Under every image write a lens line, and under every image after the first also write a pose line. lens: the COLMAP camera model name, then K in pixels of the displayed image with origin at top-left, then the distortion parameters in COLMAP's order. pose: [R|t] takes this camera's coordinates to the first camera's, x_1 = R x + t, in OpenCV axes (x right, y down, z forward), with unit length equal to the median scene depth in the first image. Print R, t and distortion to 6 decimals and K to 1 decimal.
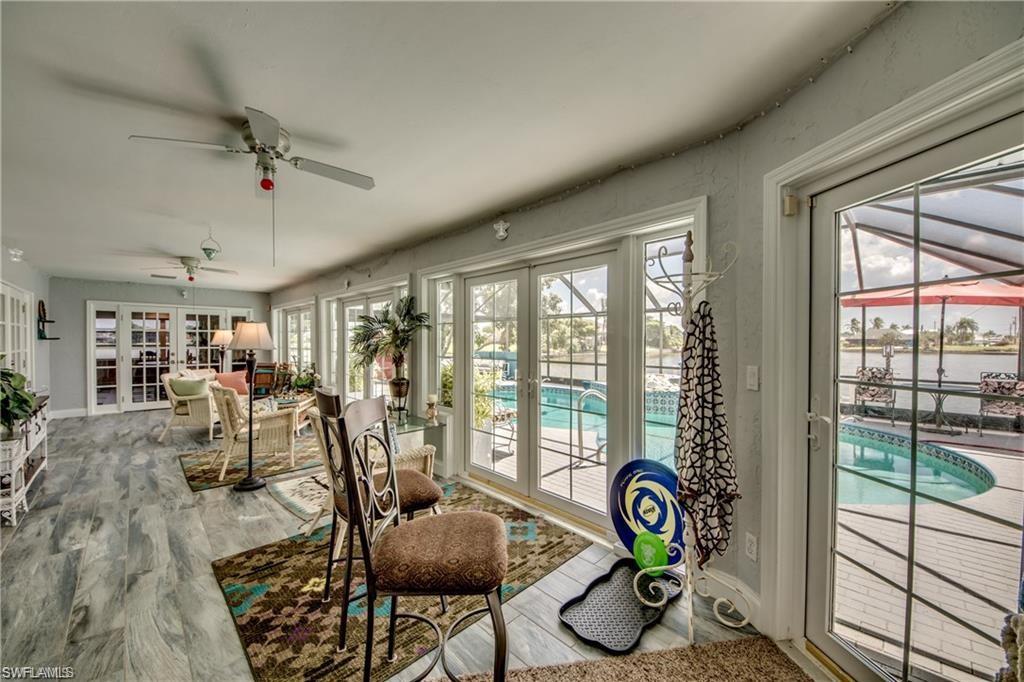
lens RADIAL K [[367.4, 0, 505.7], [0, 367.4, 345.2], [0, 0, 1]] dist [0.010530, -0.000177]
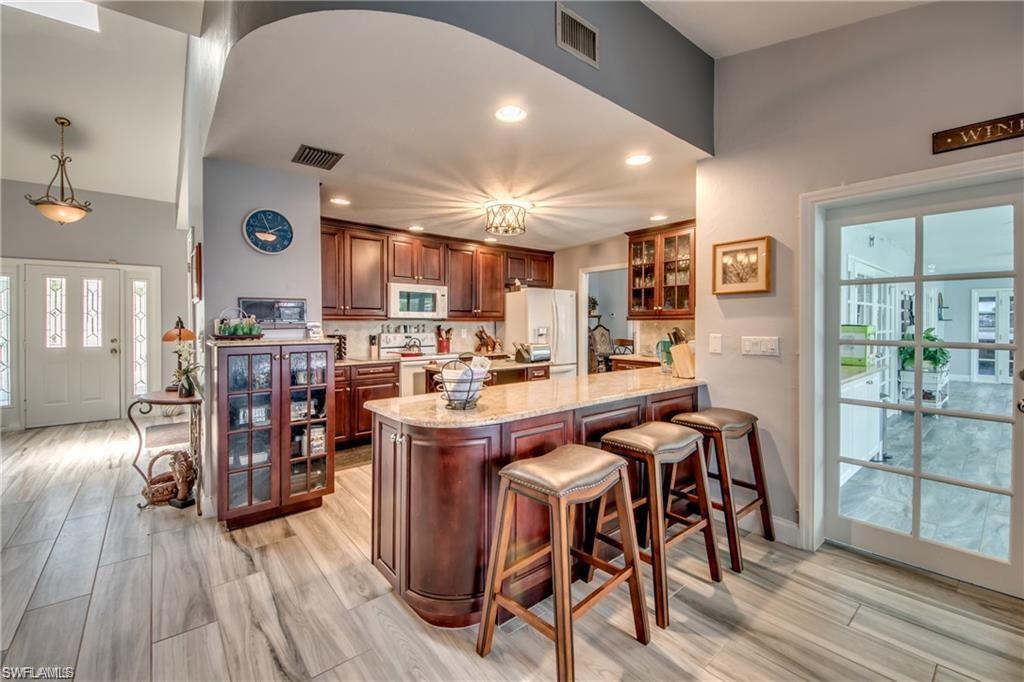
lens RADIAL K [[425.2, 0, 499.1], [0, 425.2, 323.6], [0, 0, 1]] dist [0.000928, -0.000143]
pose [[-0.101181, 0.001943, -0.994866, 0.444530], [-0.011661, 0.999927, 0.003139, 0.008114], [0.994800, 0.011919, -0.101151, -0.420232]]
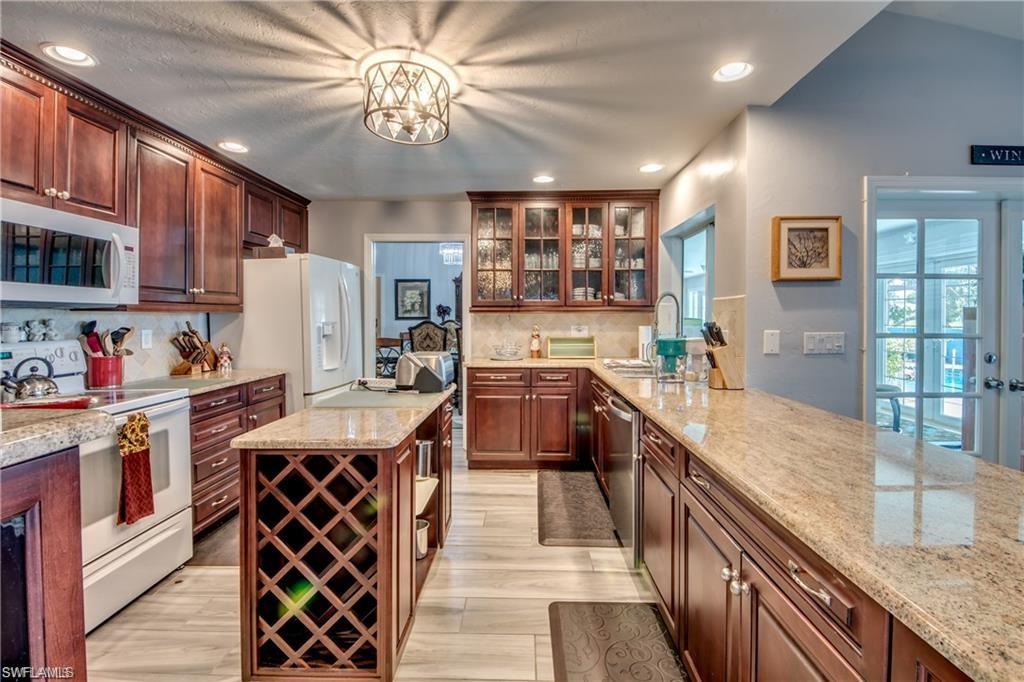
lens RADIAL K [[457.2, 0, 529.6], [0, 457.2, 316.7], [0, 0, 1]] dist [-0.005678, -0.001262]
pose [[0.708731, 0.000878, -0.705478, 0.070661], [-0.009835, 0.999914, -0.008636, 0.012237], [0.705410, 0.013059, 0.708679, -0.674362]]
